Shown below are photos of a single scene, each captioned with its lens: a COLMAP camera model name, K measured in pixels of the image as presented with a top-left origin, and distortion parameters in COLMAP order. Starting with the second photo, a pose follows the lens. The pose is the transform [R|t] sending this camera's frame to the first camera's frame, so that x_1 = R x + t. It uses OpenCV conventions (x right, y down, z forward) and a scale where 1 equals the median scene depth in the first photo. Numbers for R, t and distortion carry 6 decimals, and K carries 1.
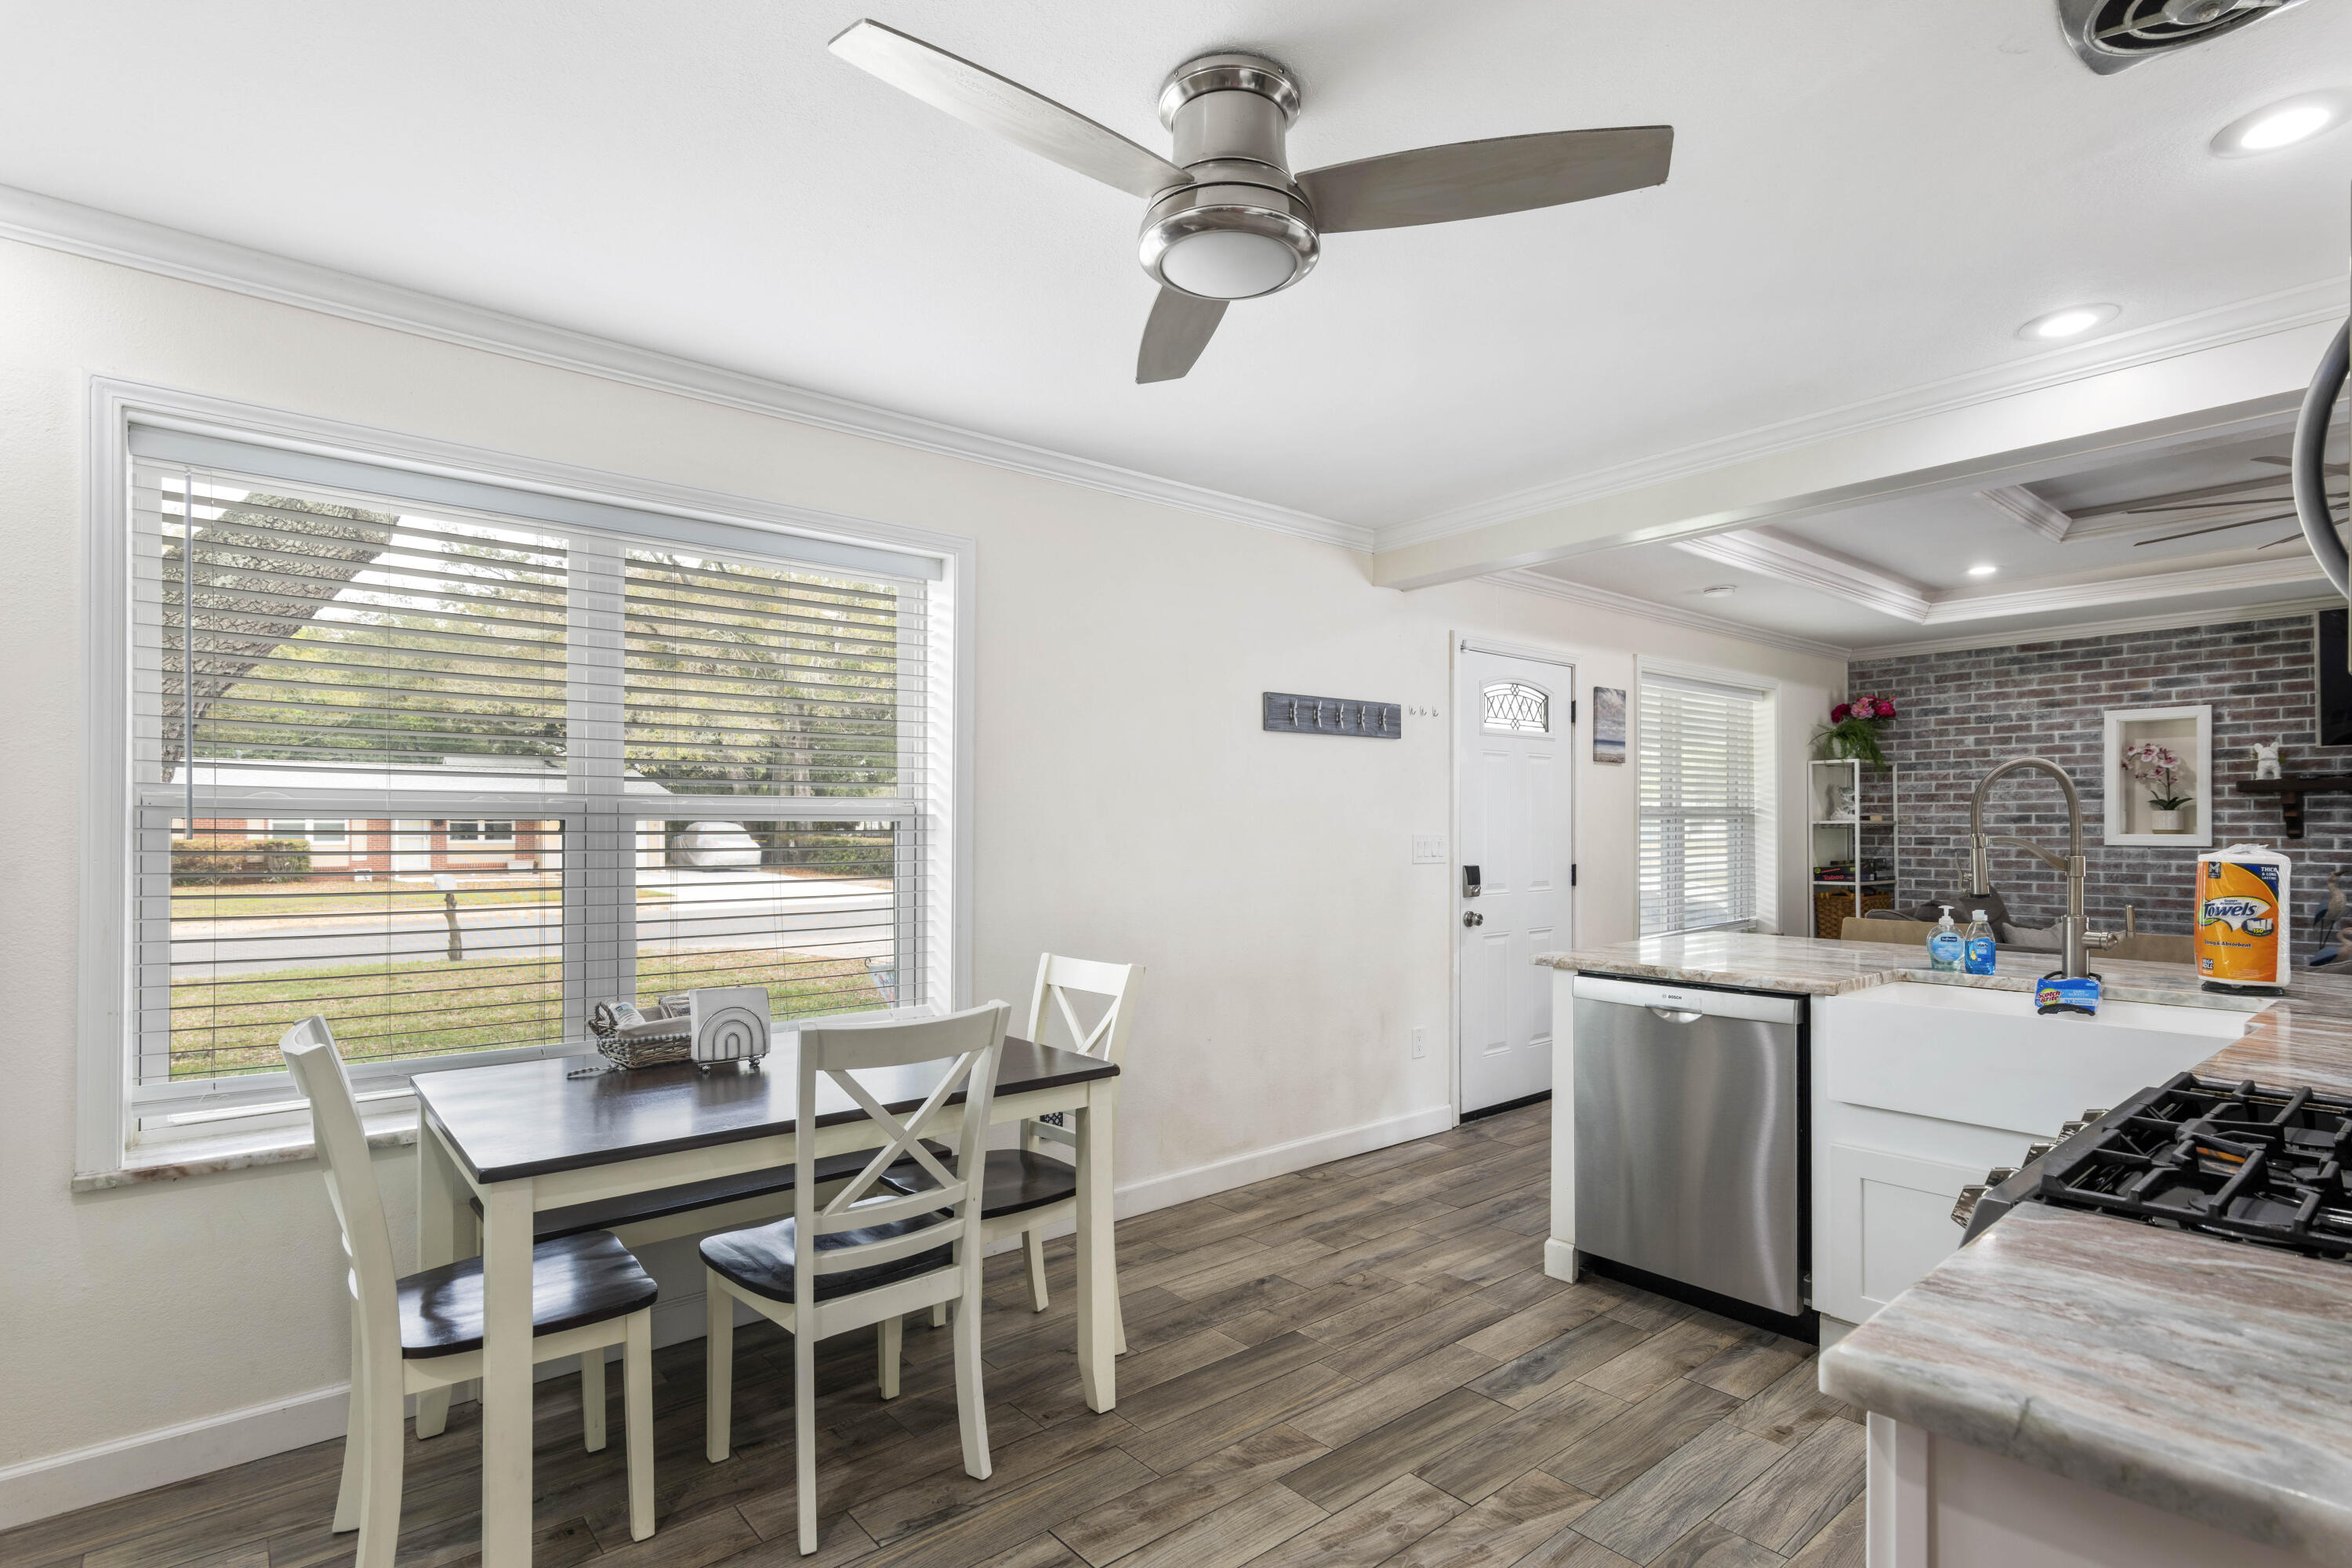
lens RADIAL K [[1155.5, 0, 1171.8], [0, 1155.5, 826.8], [0, 0, 1]] dist [-0.000192, 0.000642]
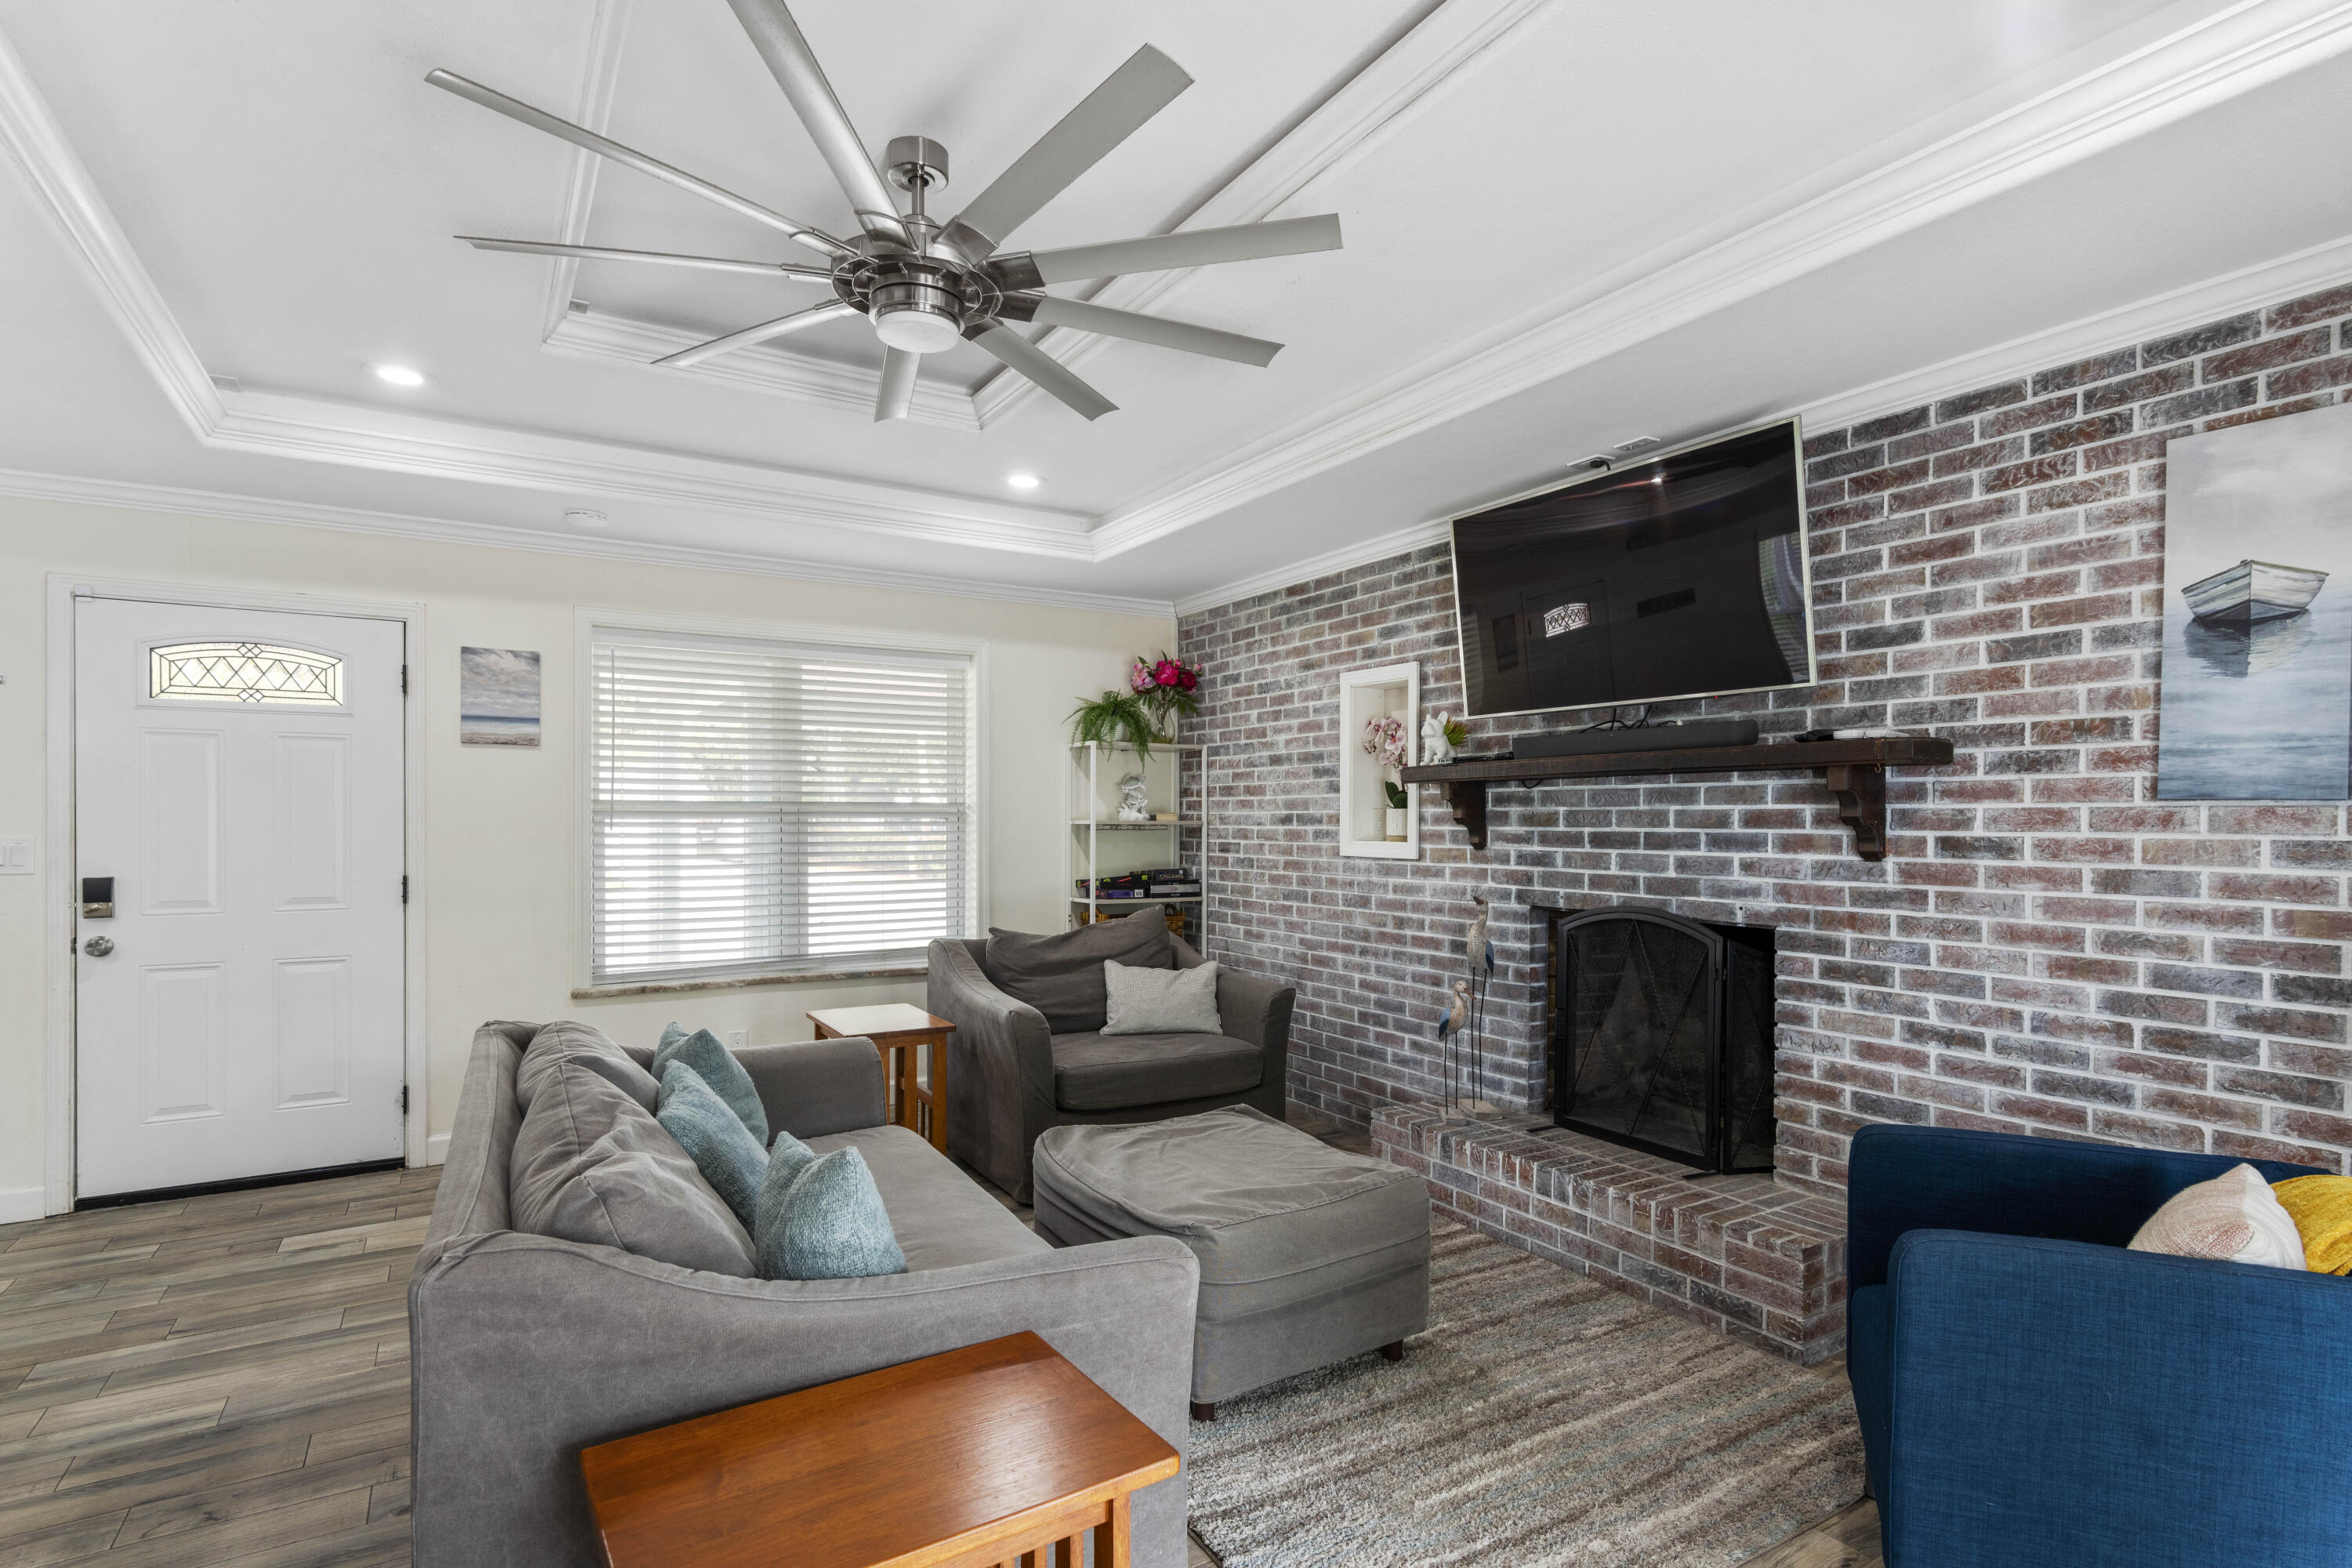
lens RADIAL K [[1155.5, 0, 1178.4], [0, 1155.5, 832.8], [0, 0, 1]] dist [-0.000192, 0.000642]
pose [[0.989374, 0.006370, -0.145251, 0.858250], [-0.004855, 0.999930, 0.010780, -0.006437], [0.145309, -0.009961, 0.989336, 0.271227]]
